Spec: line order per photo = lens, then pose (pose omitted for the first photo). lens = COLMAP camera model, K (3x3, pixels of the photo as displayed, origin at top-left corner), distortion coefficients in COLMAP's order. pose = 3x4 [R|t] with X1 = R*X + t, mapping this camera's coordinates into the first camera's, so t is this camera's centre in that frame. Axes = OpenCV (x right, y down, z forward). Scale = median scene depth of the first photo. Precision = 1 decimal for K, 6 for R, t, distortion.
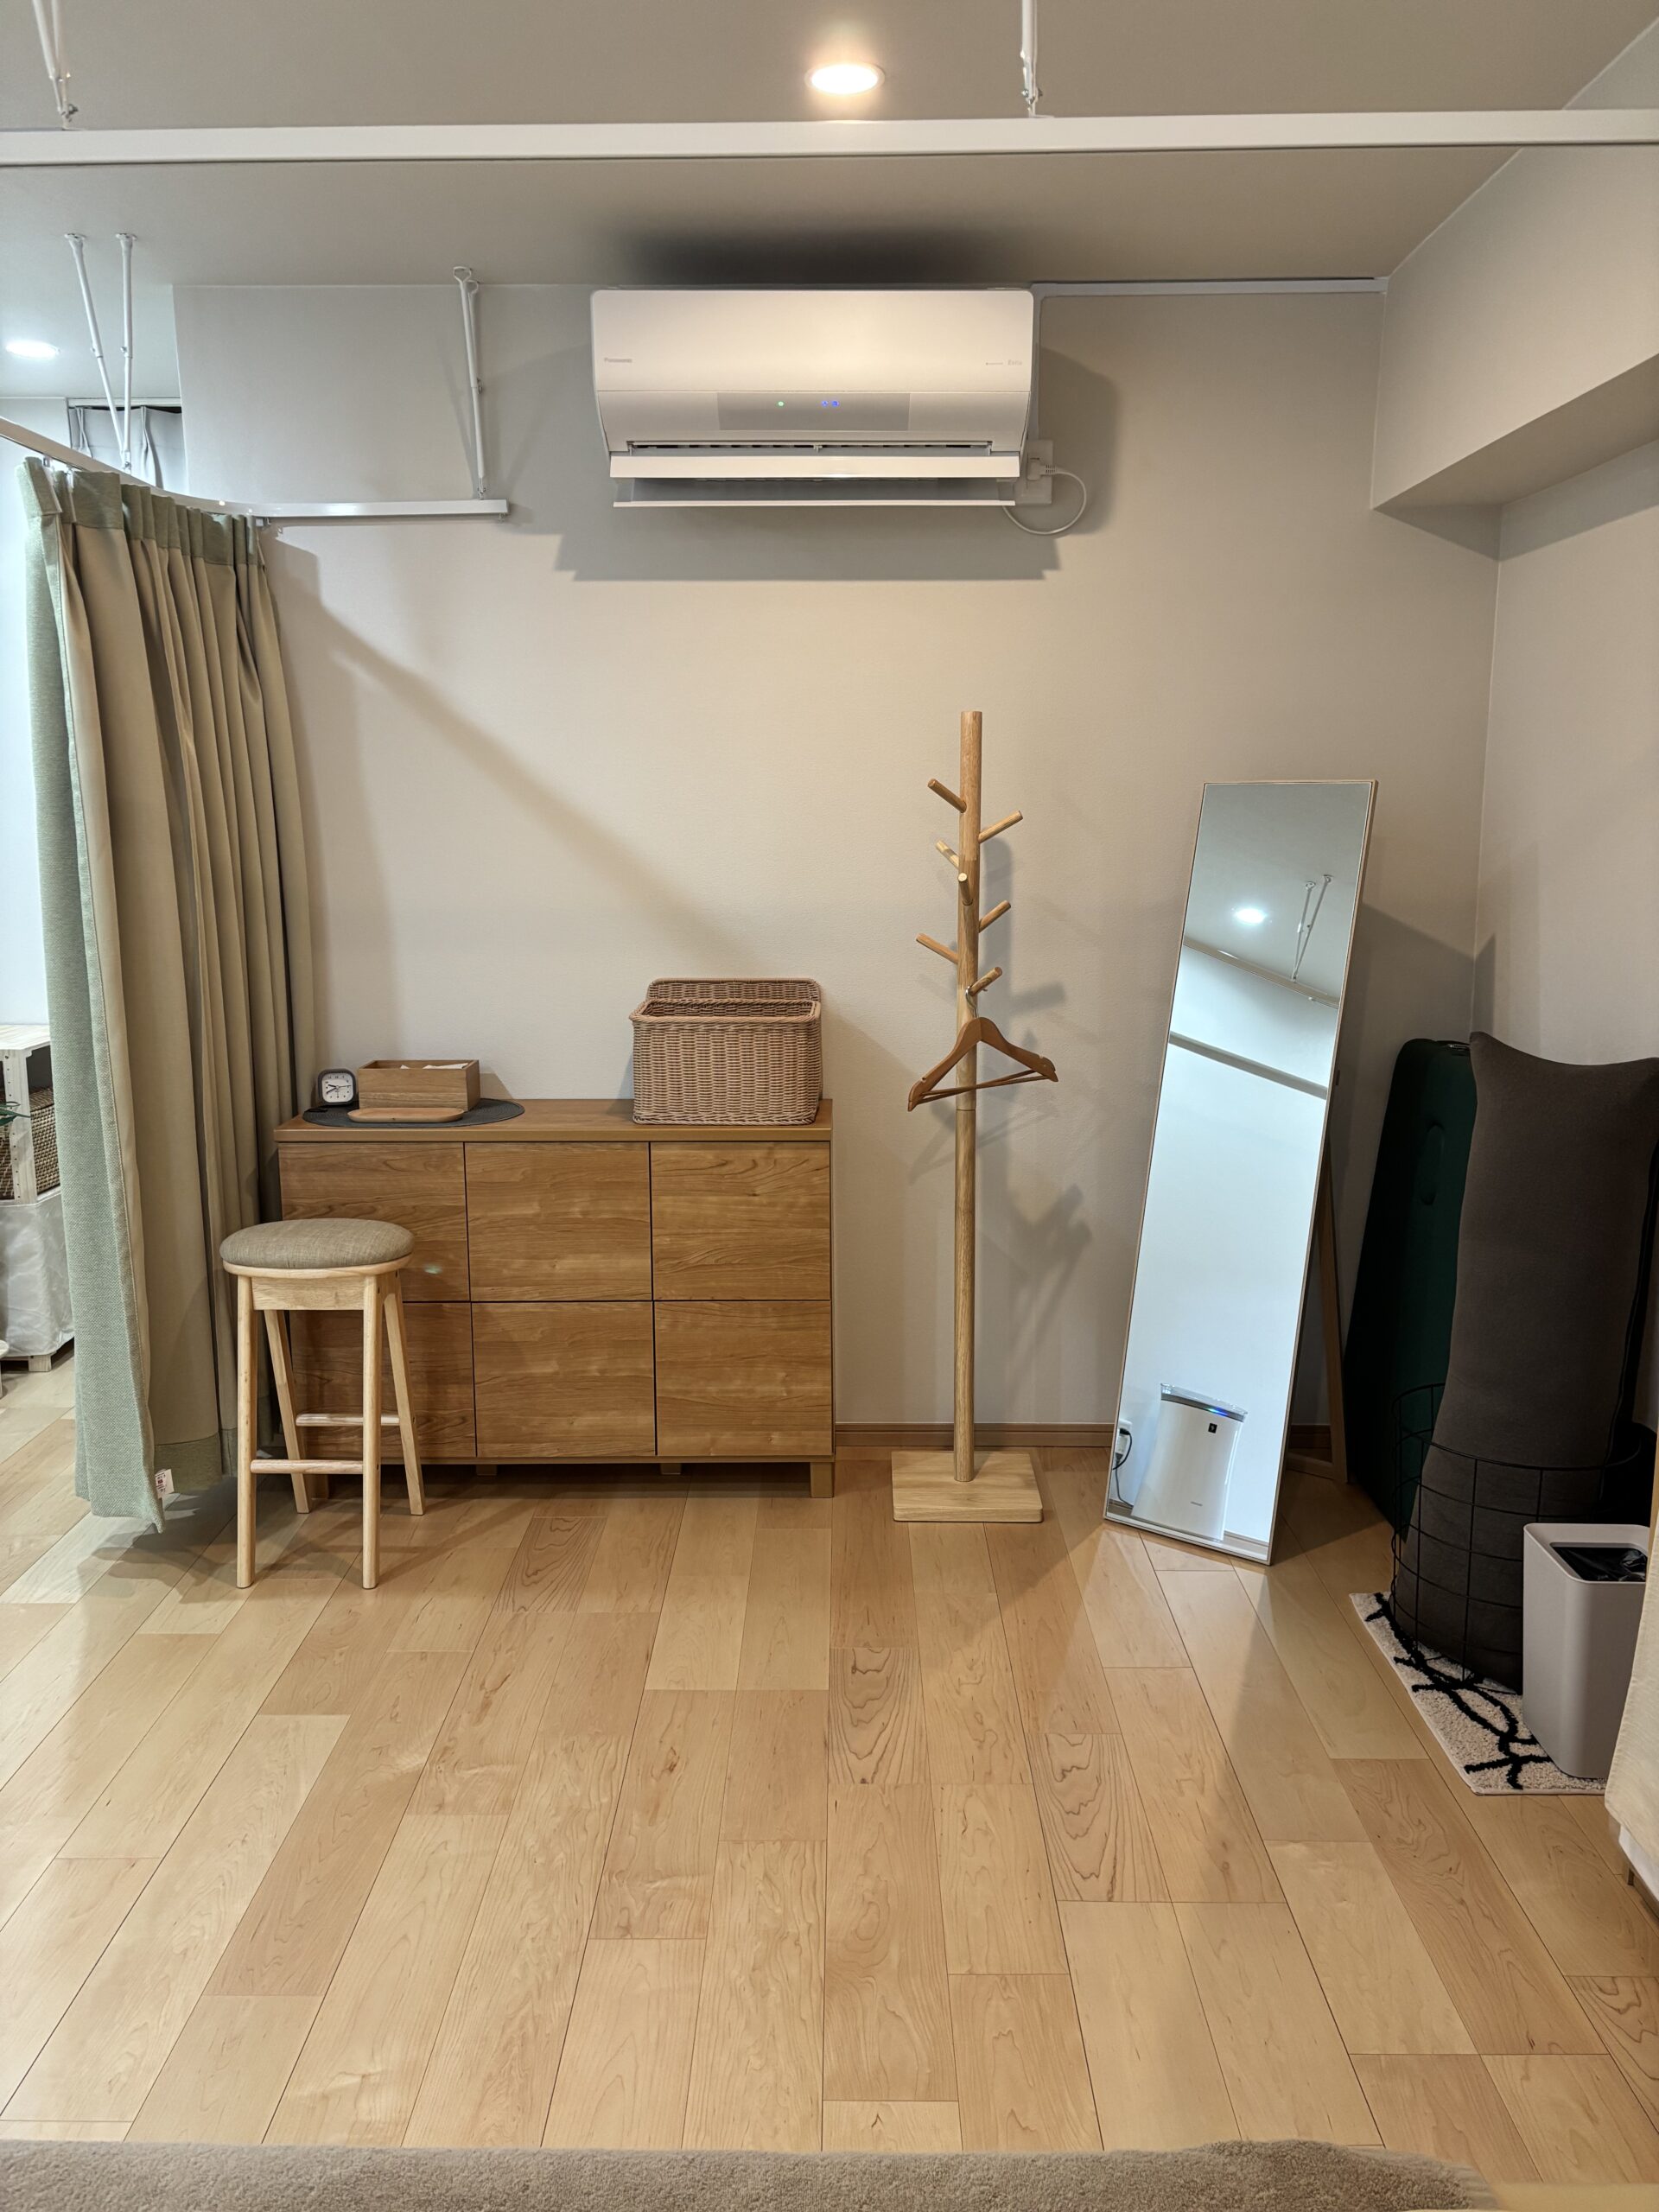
lens RADIAL K [[1657.1, 0, 830.2], [0, 1657.1, 1099.9], [0, 0, 1]] dist [0.026266, -0.028326]
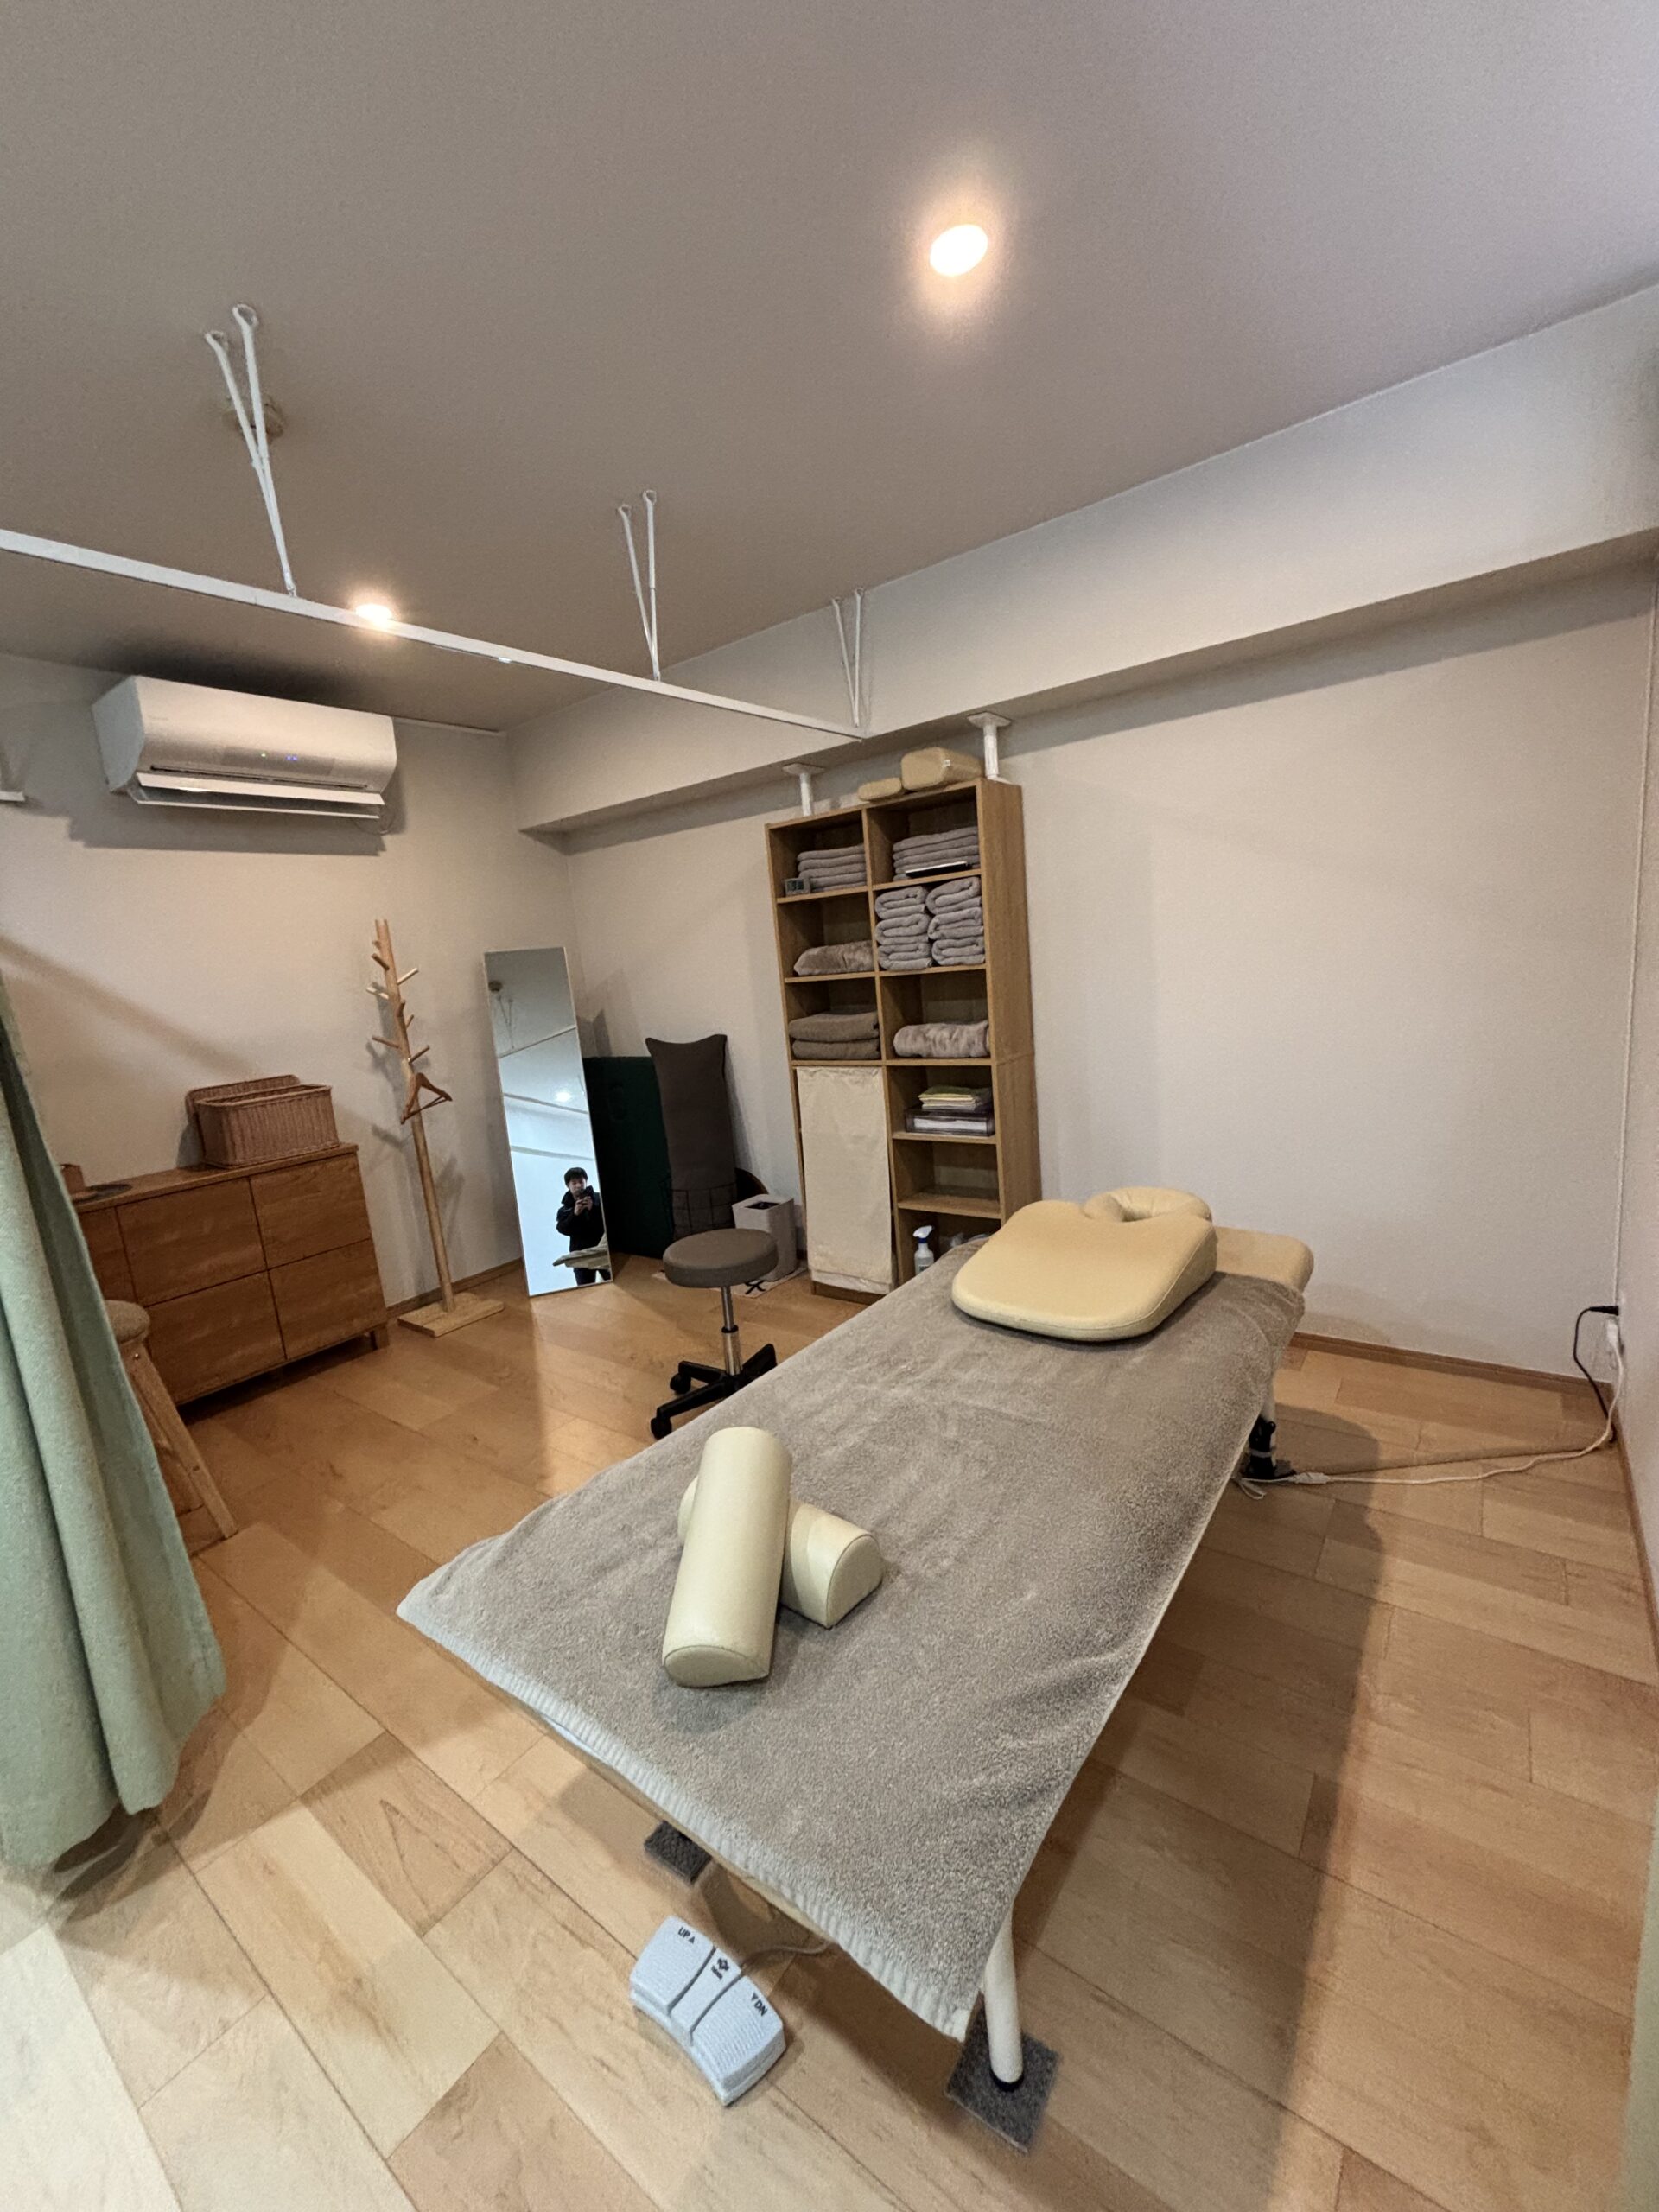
lens RADIAL K [[888.6, 0, 819.2], [0, 888.6, 1111.8], [0, 0, 1]] dist [-0.002911, 0.001552]
pose [[0.595770, -0.189536, 0.780470, -0.449542], [0.229952, 0.971329, 0.060353, 0.039779], [-0.769532, 0.143514, 0.622273, -0.019456]]
